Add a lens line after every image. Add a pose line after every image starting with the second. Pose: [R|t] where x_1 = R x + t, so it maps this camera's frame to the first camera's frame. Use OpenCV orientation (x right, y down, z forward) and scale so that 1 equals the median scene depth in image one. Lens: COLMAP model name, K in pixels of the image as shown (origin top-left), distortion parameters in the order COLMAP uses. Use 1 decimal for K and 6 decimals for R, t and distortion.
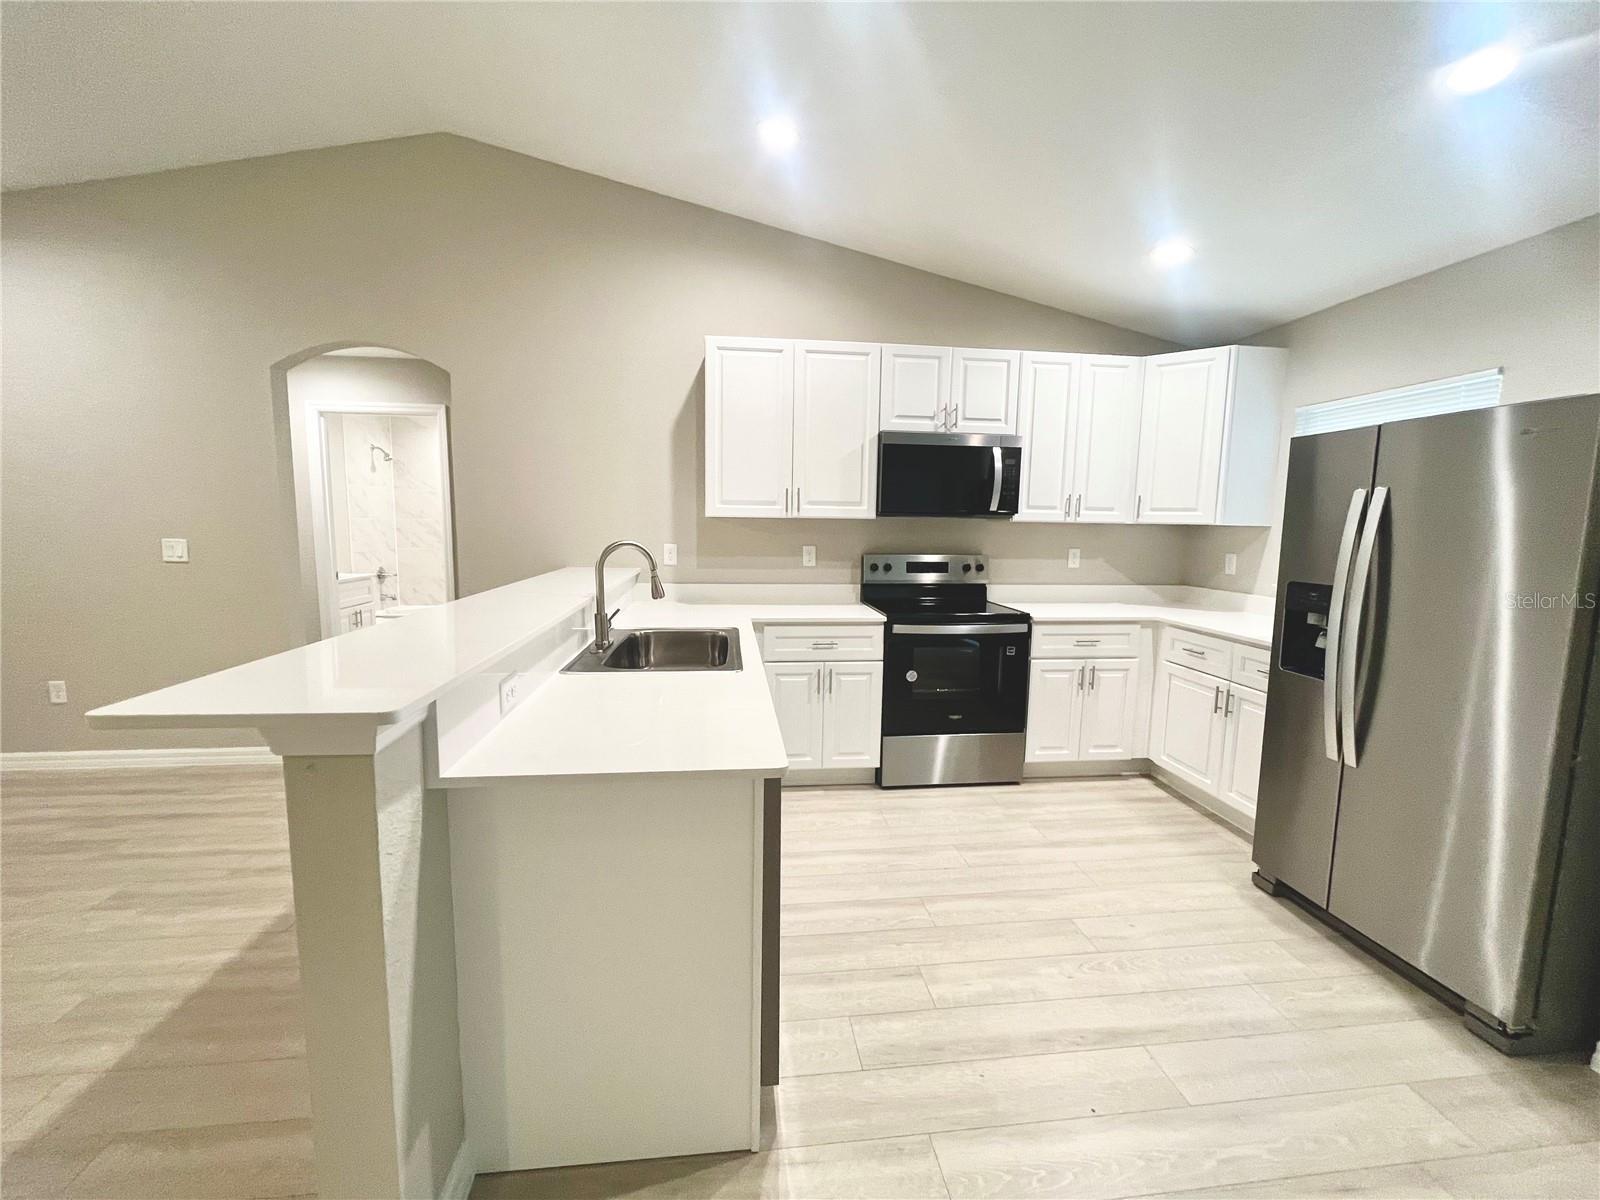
lens RADIAL K [[644.9, 0, 801.3], [0, 644.9, 596.6], [0, 0, 1]] dist [-0.001388, 0.000058]
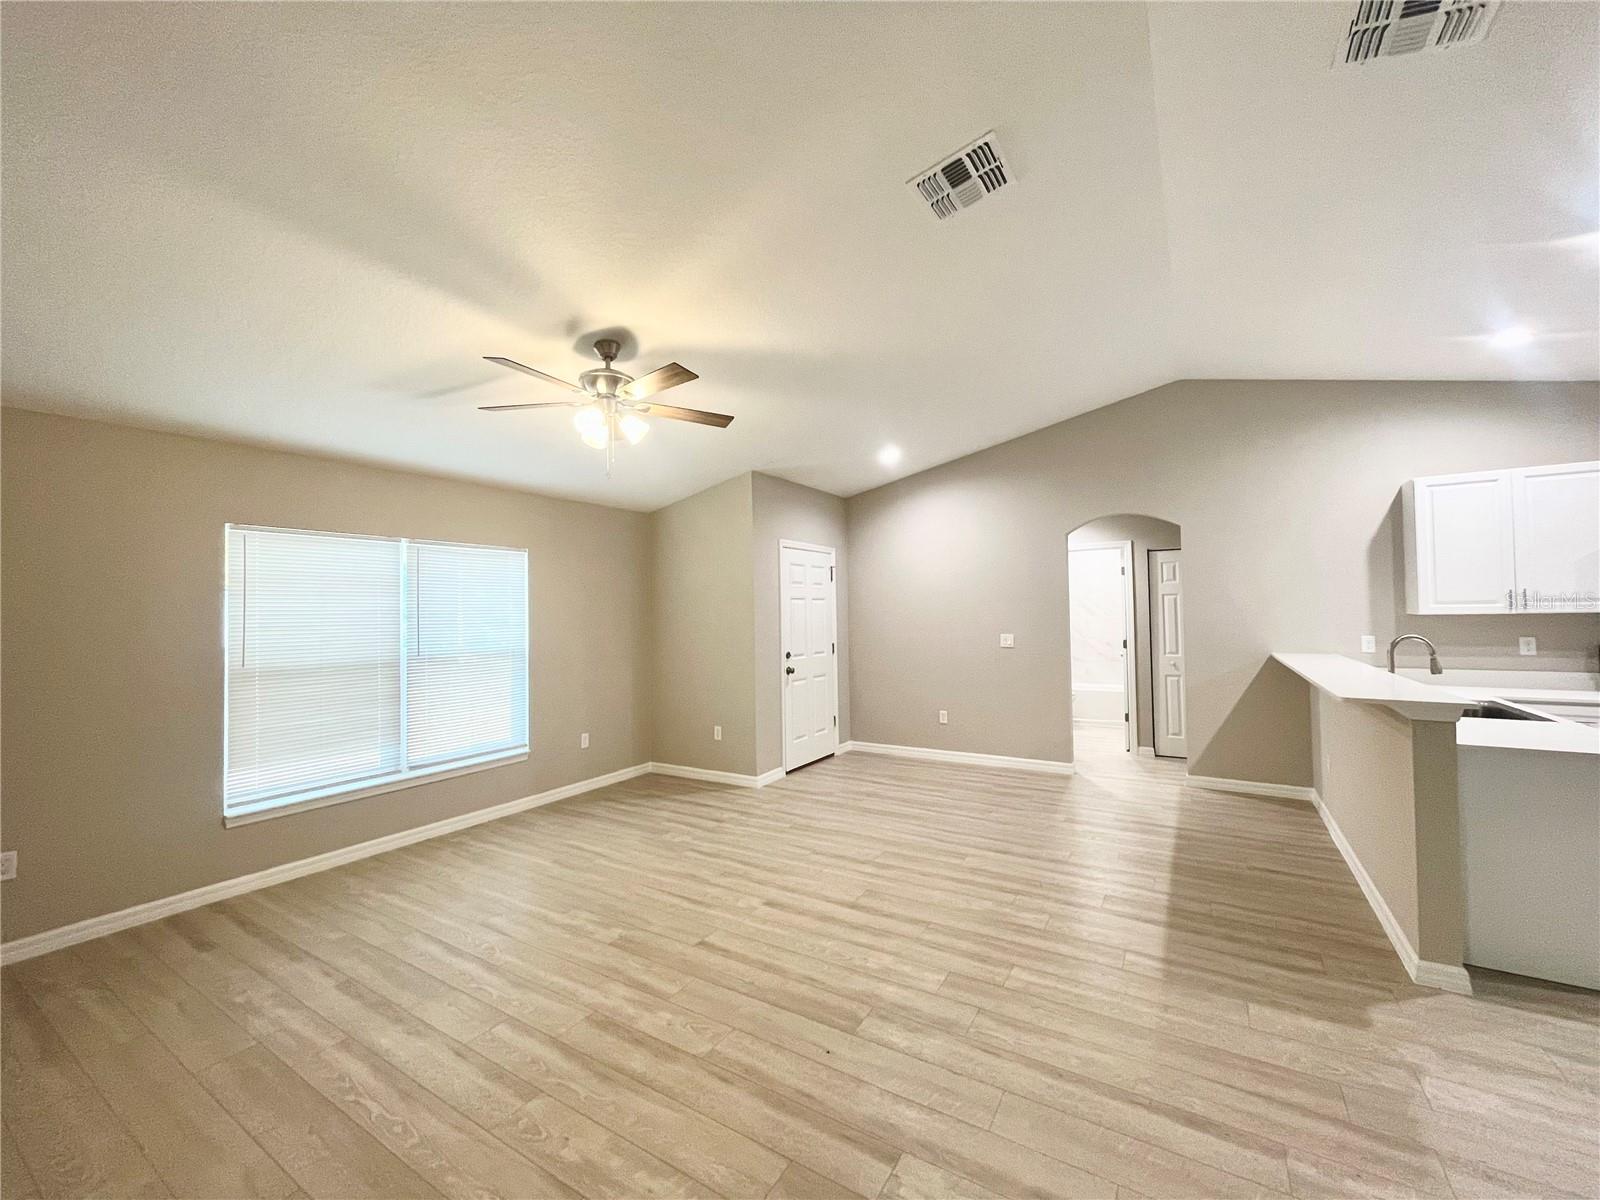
lens RADIAL K [[644.9, 0, 801.3], [0, 644.9, 596.6], [0, 0, 1]] dist [-0.001388, 0.000058]
pose [[0.782640, -0.041736, -0.621073, -0.311308], [-0.045523, 0.991241, -0.123976, 0.054052], [0.620807, 0.125301, 0.773885, -0.743250]]
